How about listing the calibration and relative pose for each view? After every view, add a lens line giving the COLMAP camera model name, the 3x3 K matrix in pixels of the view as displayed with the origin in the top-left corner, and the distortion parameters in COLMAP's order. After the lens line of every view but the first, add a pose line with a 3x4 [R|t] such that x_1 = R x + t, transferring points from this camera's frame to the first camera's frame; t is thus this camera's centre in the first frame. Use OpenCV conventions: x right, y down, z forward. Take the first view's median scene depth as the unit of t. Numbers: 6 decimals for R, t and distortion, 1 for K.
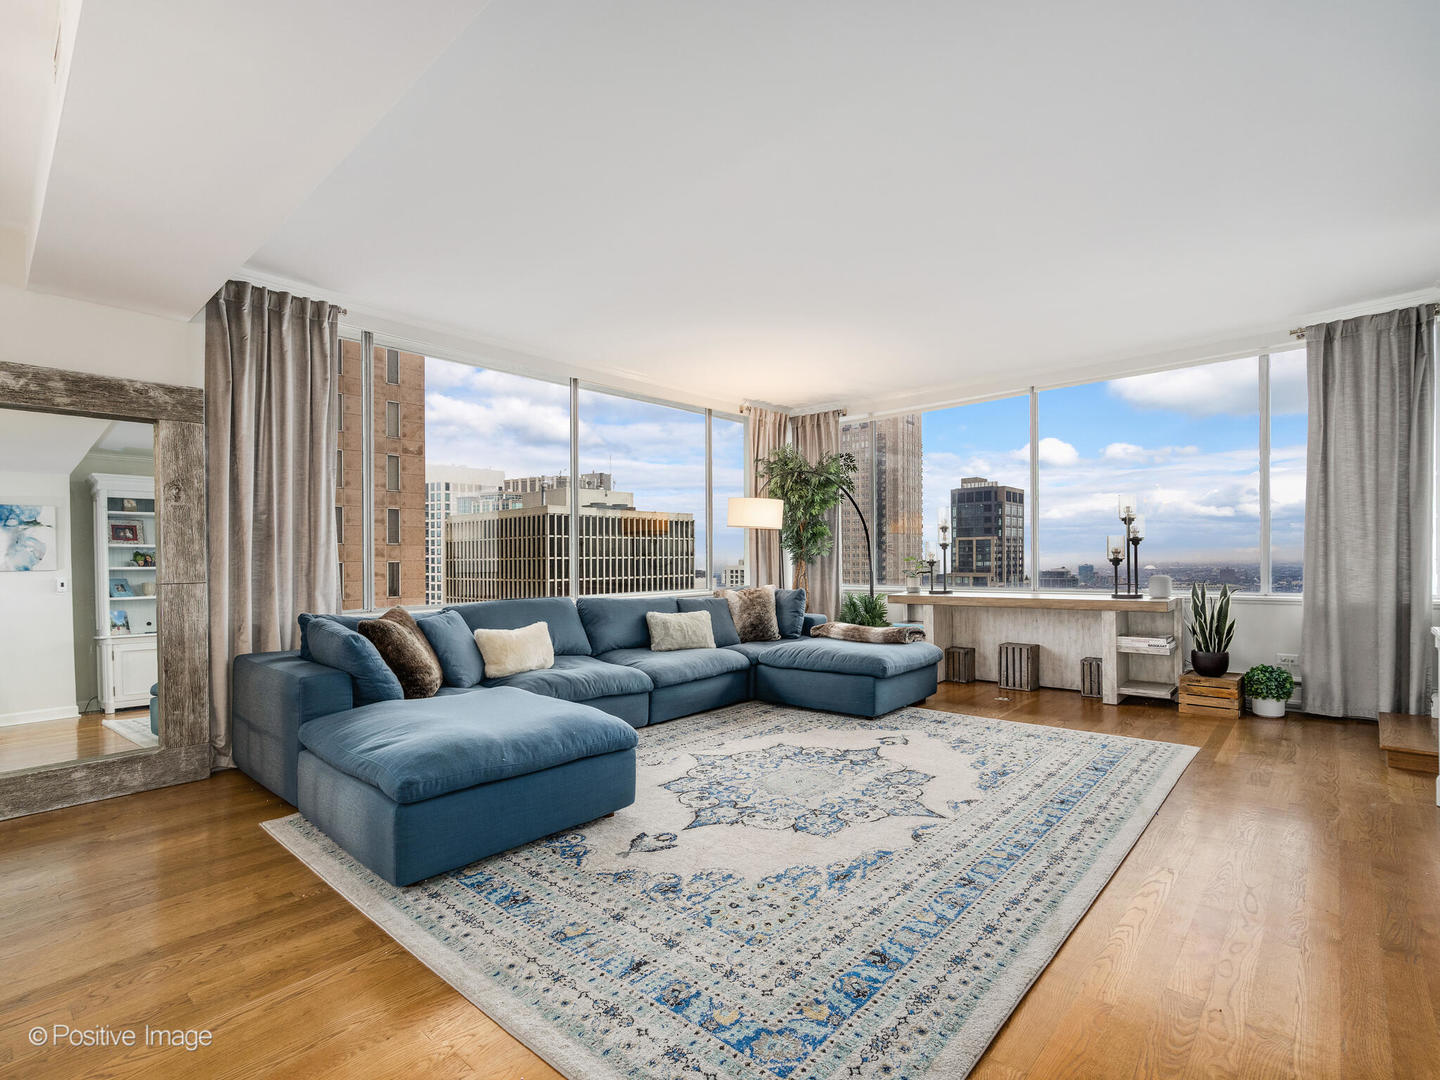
lens RADIAL K [[709.6, 0, 699.2], [0, 709.6, 565.5], [0, 0, 1]] dist [-0.000869, 0.000167]
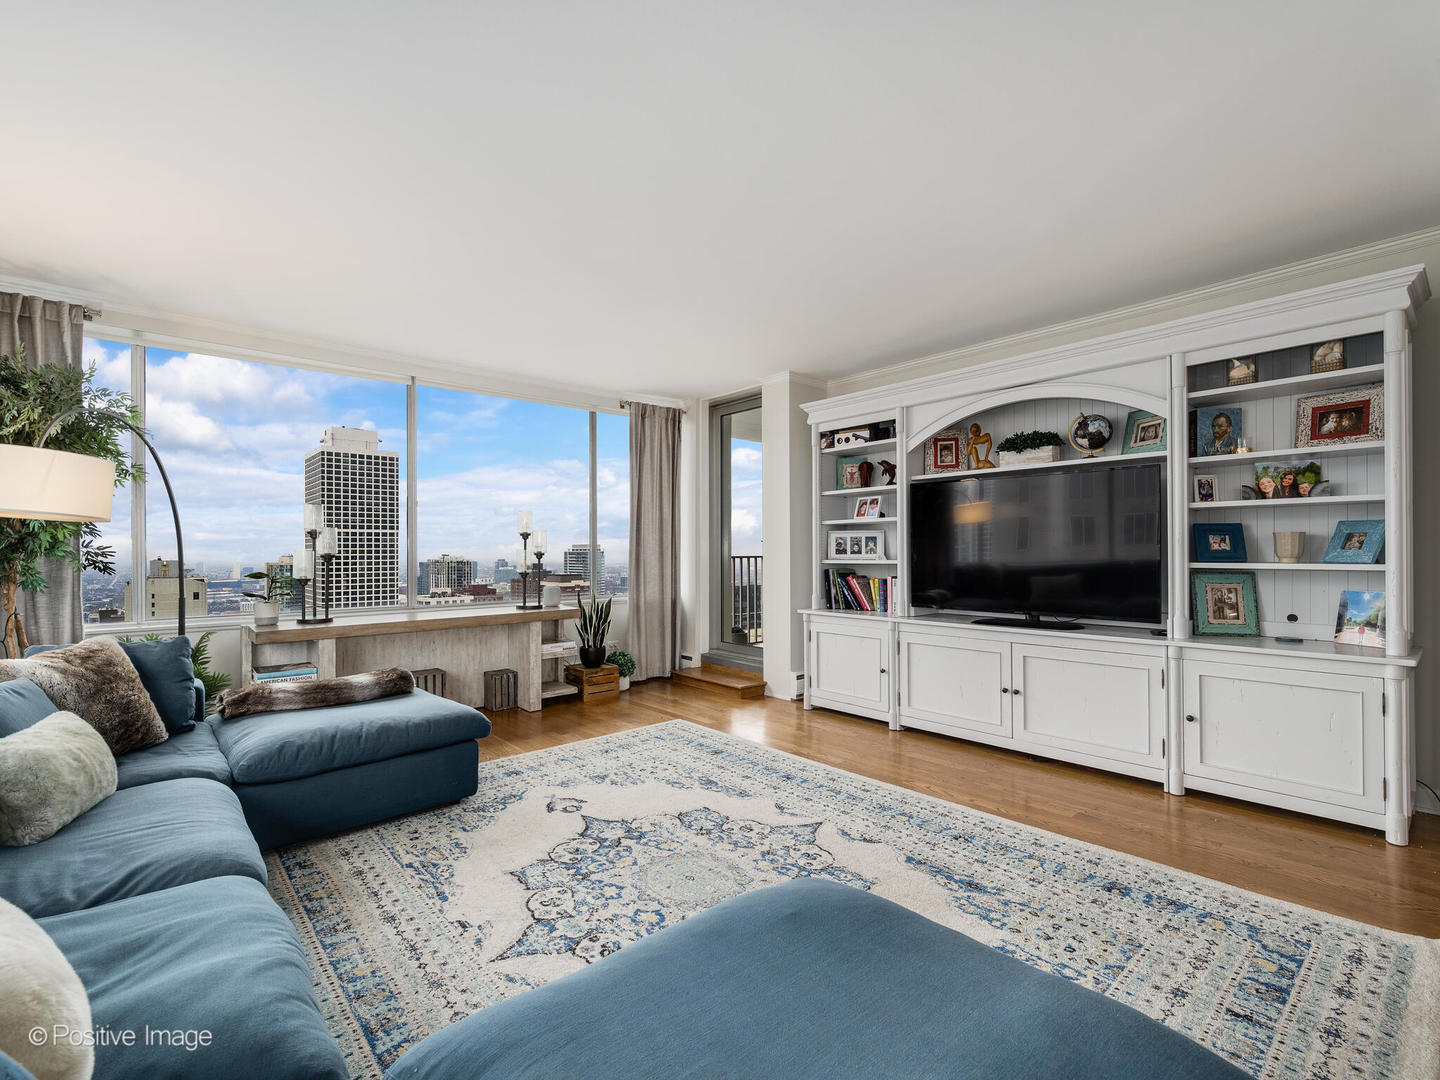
lens RADIAL K [[709.6, 0, 699.2], [0, 709.6, 565.5], [0, 0, 1]] dist [-0.000869, 0.000167]
pose [[0.063706, -0.012510, 0.997890, -0.621906], [0.013281, 0.999843, 0.011687, -0.039229], [-0.997880, 0.012509, 0.063863, 0.952707]]
